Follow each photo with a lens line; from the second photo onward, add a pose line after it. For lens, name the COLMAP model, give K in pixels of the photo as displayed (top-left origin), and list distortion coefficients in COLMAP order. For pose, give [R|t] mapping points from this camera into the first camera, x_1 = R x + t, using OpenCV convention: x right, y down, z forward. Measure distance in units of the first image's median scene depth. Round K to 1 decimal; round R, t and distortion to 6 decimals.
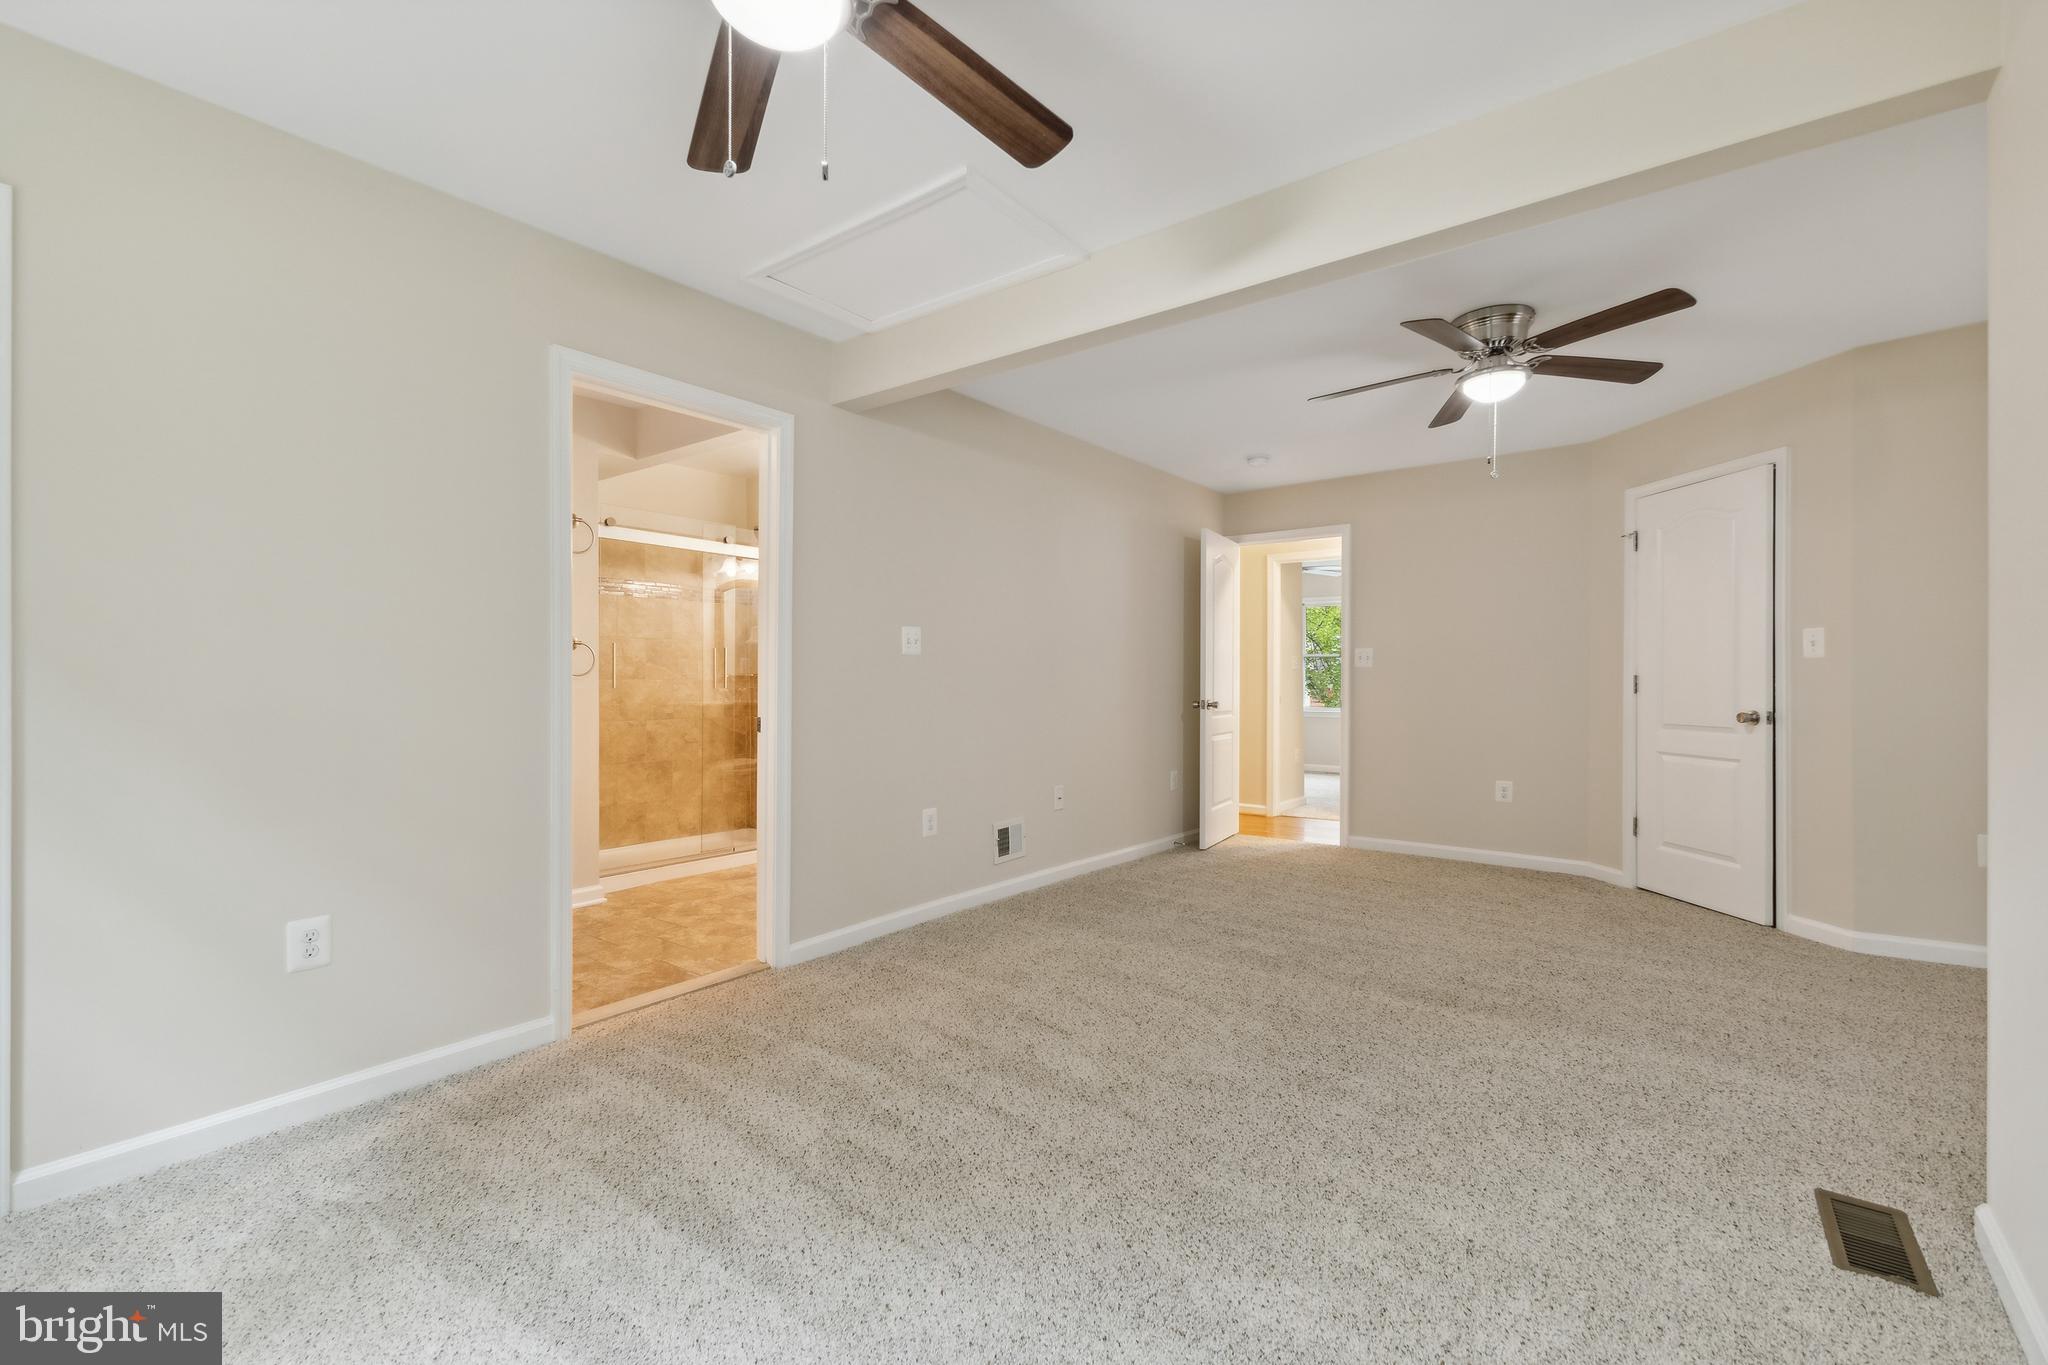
lens RADIAL K [[896.3, 0, 1026.4], [0, 896.3, 684.5], [0, 0, 1]] dist [0.011852, -0.000923]
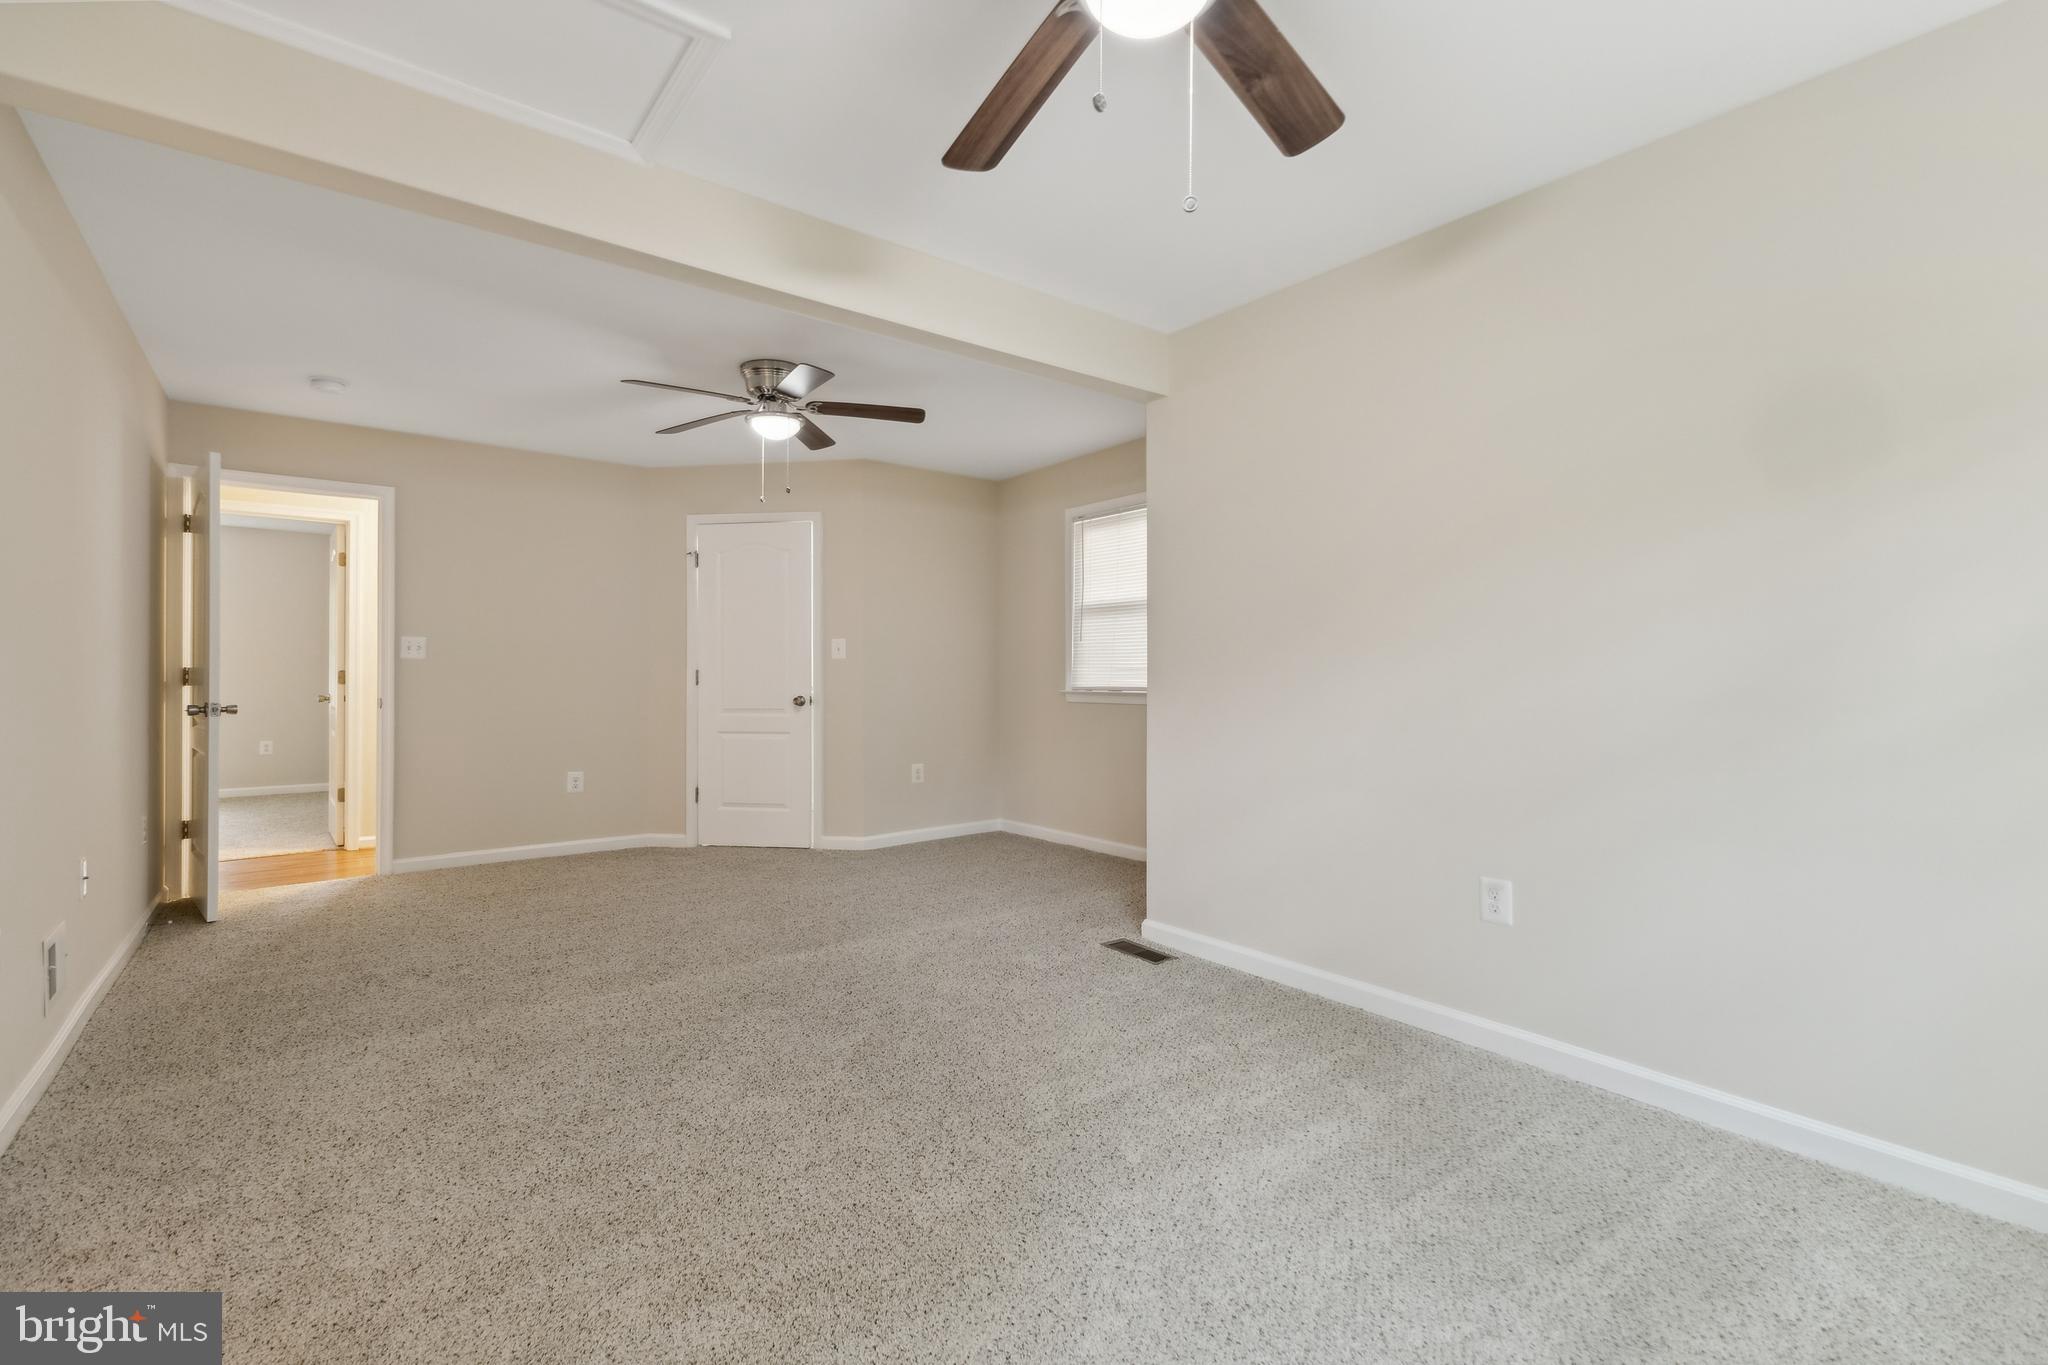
lens RADIAL K [[903.0, 0, 1025.3], [0, 903.0, 679.6], [0, 0, 1]] dist [0.008194, -0.001561]
pose [[0.242649, -0.006126, 0.970095, -0.402396], [0.004410, 0.999977, 0.005211, -0.001914], [-0.970104, 0.003014, 0.242670, 0.282594]]
